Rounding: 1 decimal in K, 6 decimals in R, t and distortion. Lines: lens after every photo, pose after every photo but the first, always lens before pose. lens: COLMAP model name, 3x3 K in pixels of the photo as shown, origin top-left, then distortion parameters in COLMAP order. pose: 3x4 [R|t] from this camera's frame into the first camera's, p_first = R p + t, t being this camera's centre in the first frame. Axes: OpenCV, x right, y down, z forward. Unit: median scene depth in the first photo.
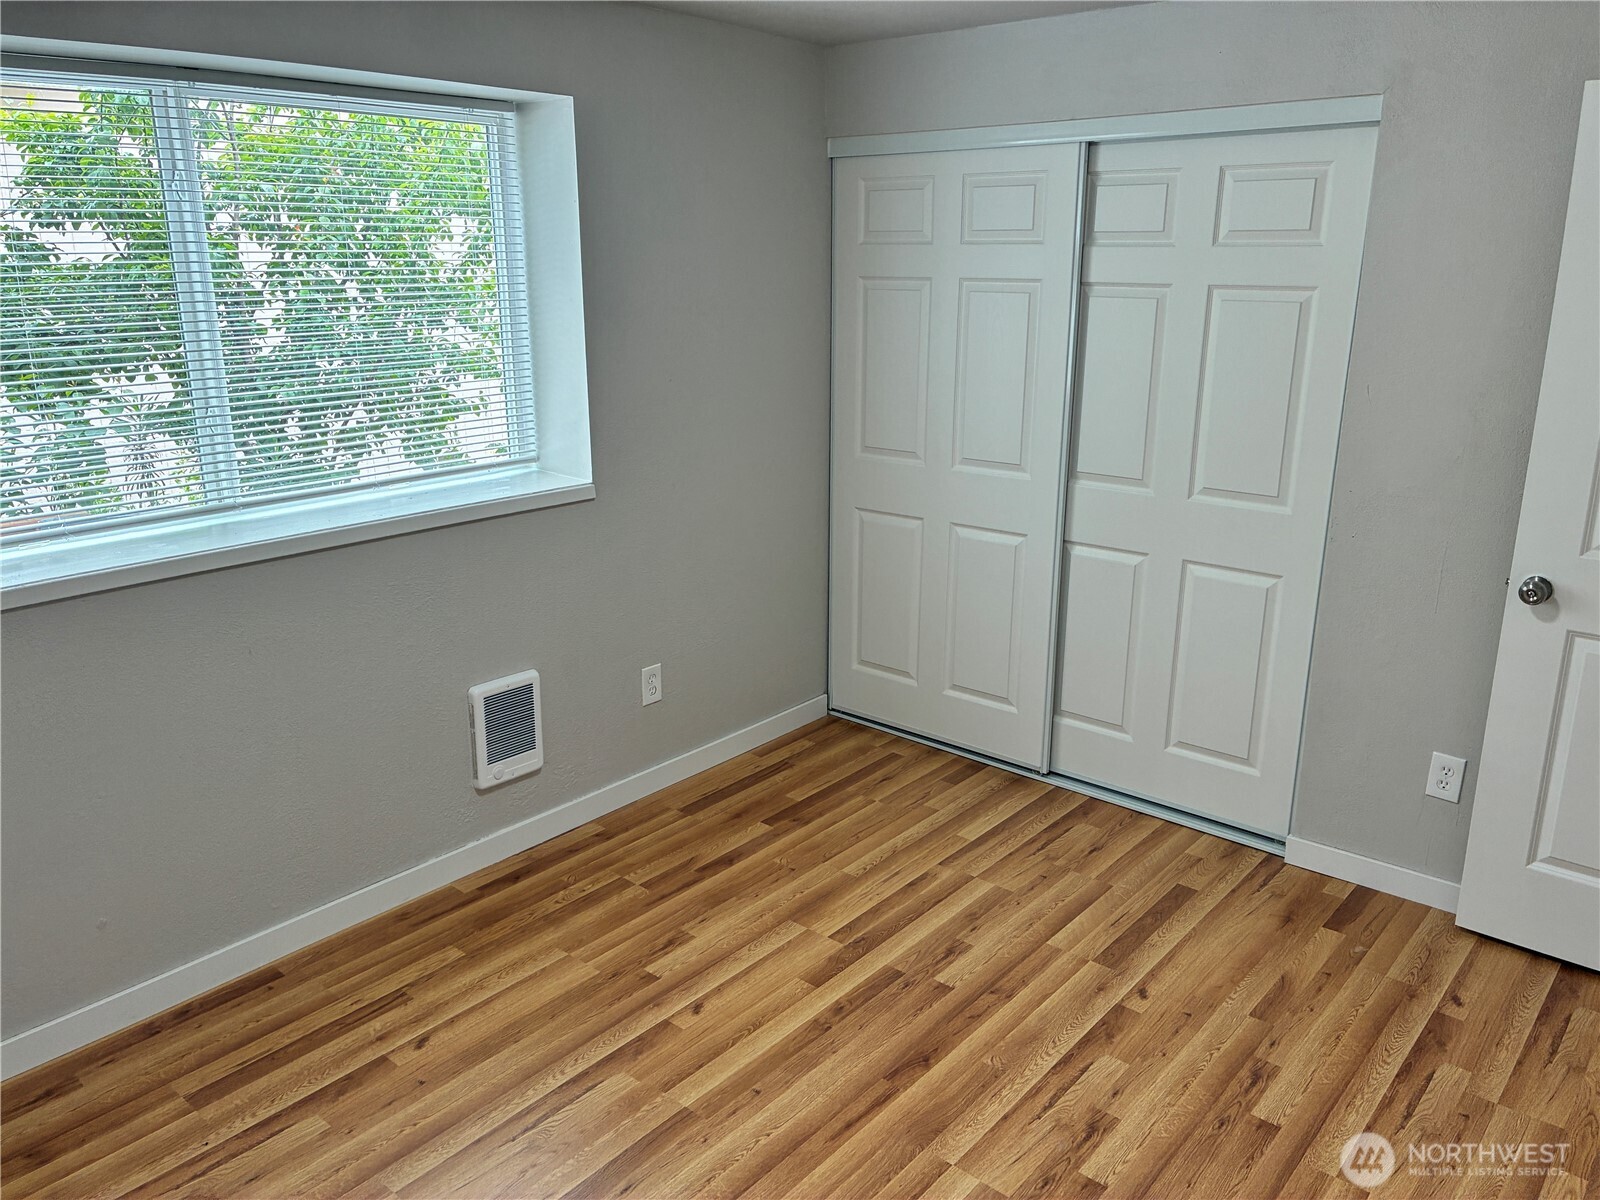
lens RADIAL K [[1220.2, 0, 770.3], [0, 1220.2, 597.9], [0, 0, 1]] dist [0.039219, -0.045262]
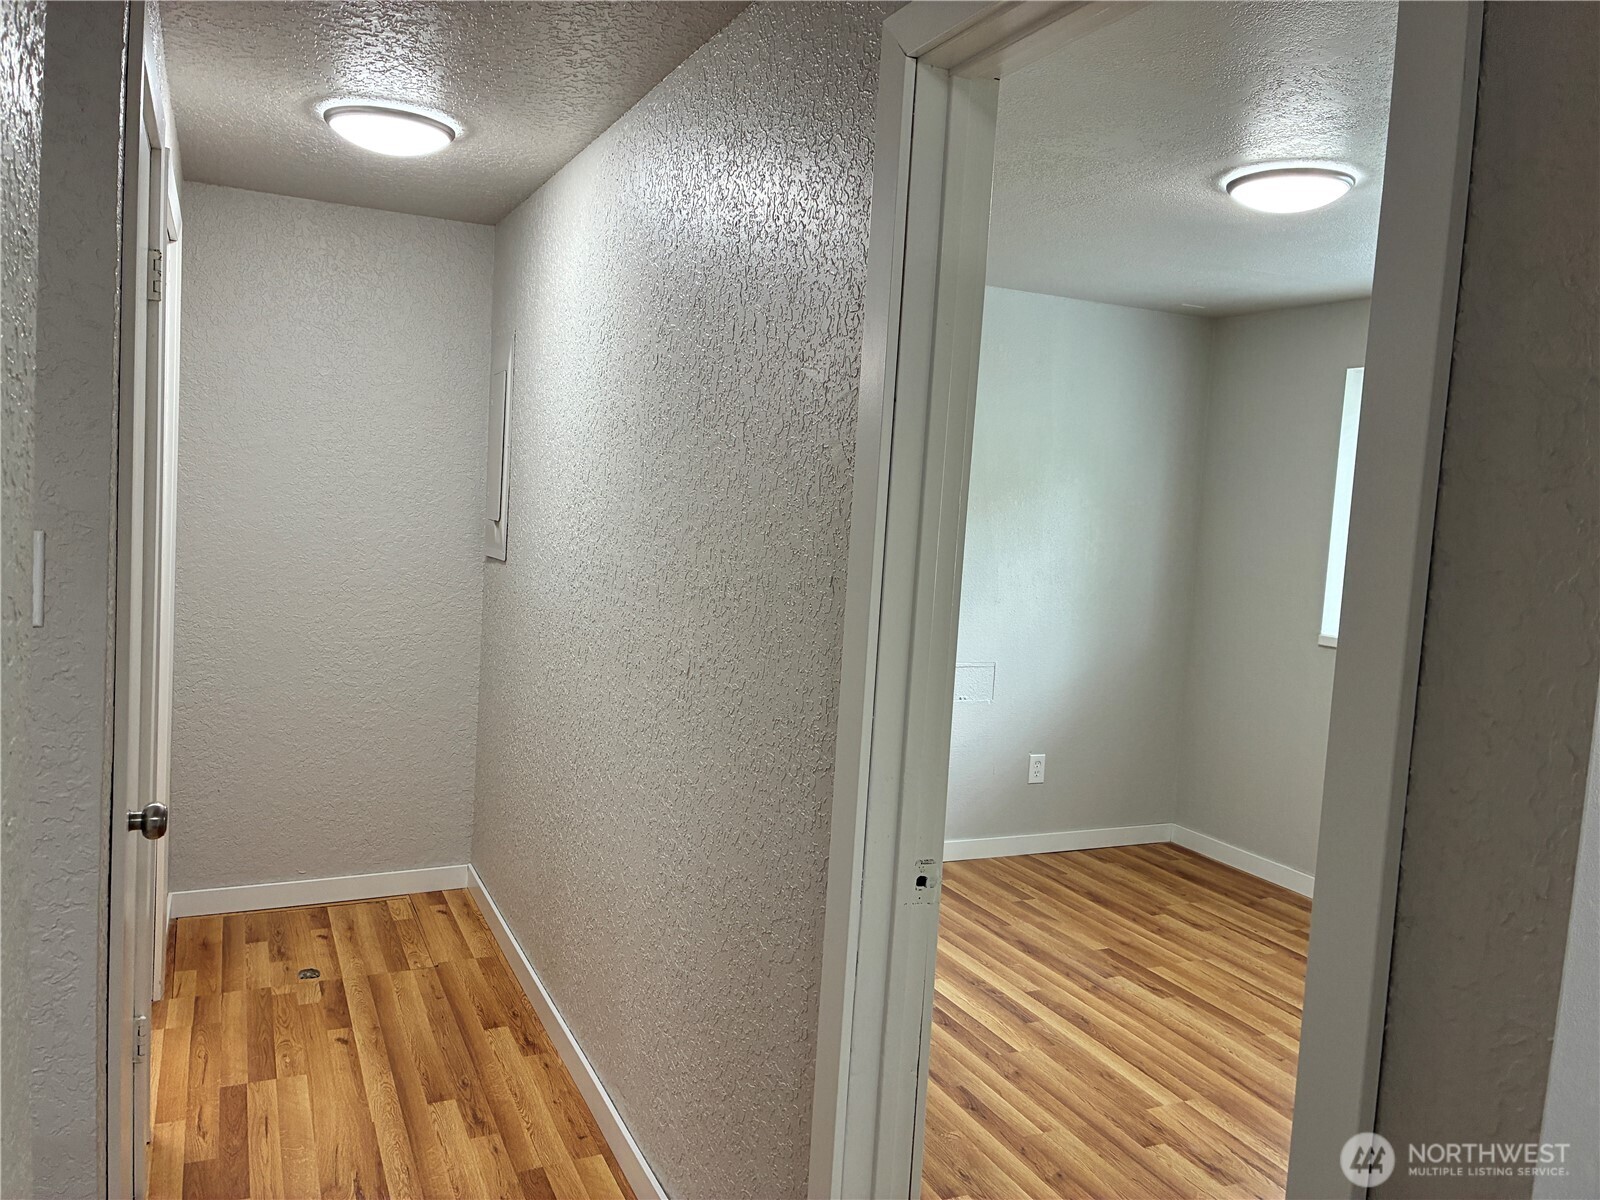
lens RADIAL K [[1220.2, 0, 808.6], [0, 1220.2, 594.2], [0, 0, 1]] dist [0.039219, -0.045262]
pose [[-0.408189, 0.053353, -0.911337, 1.173319], [-0.305820, 0.932616, 0.191576, -0.135109], [0.860149, 0.356904, -0.364367, 0.748057]]
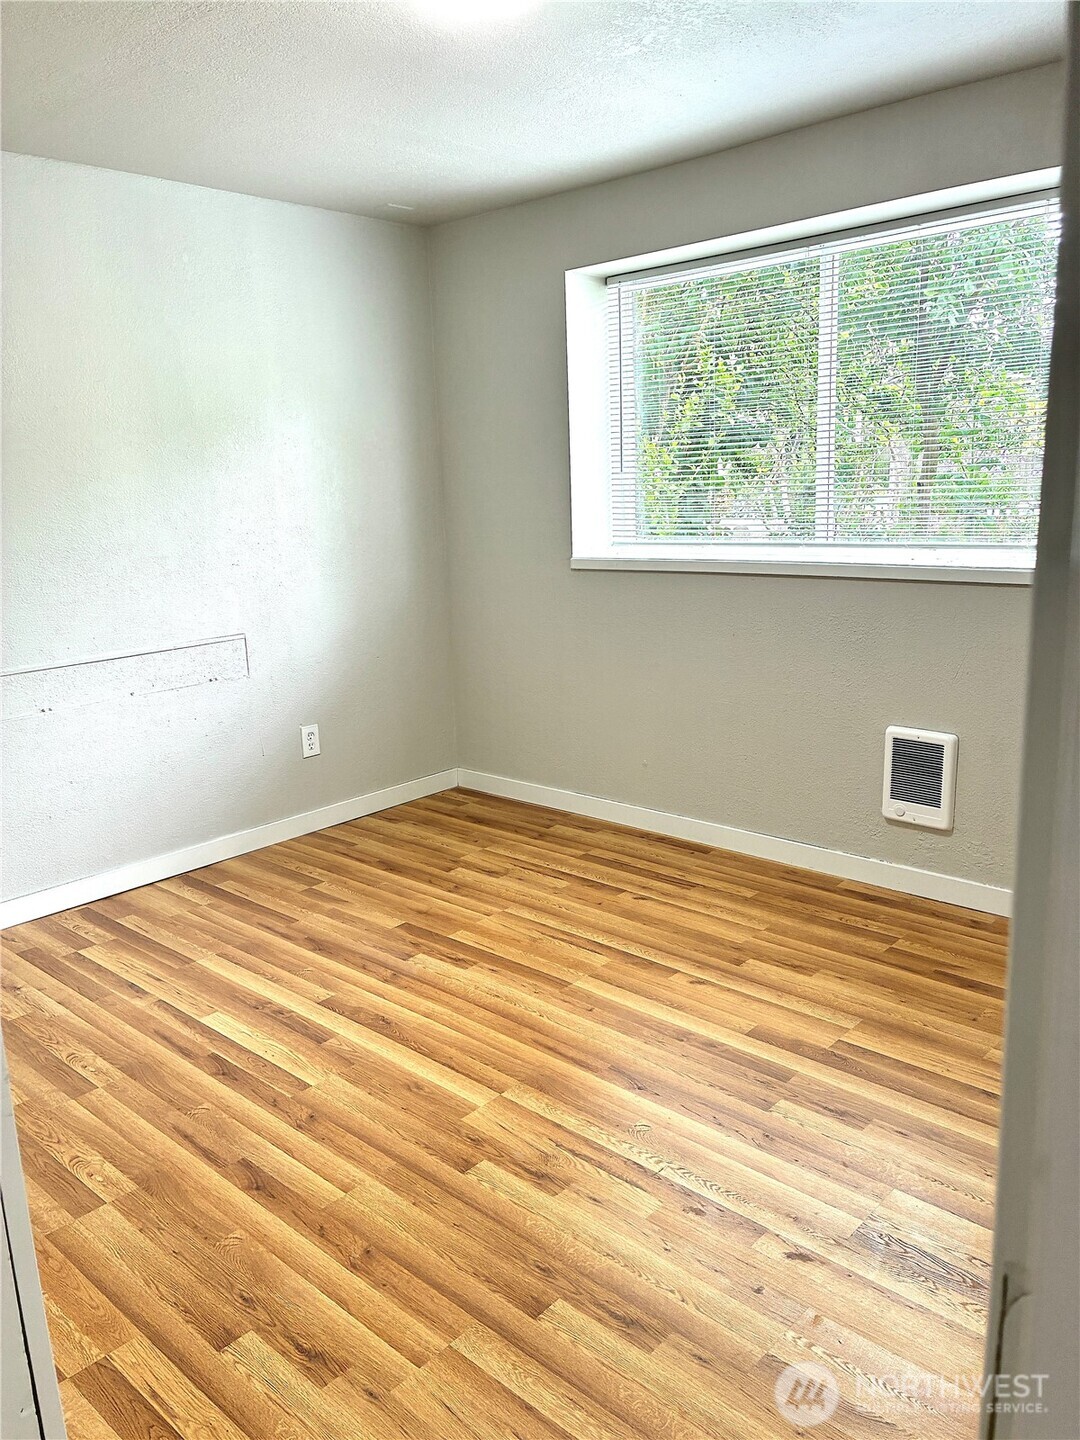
lens RADIAL K [[1098.2, 0, 567.3], [0, 1098.2, 716.4], [0, 0, 1]] dist [0.039219, -0.045262]
pose [[-0.010931, 0.219929, -0.975455, 0.867860], [-0.245986, 0.944944, 0.215807, -0.094888], [0.969212, 0.242307, 0.043770, 0.738912]]
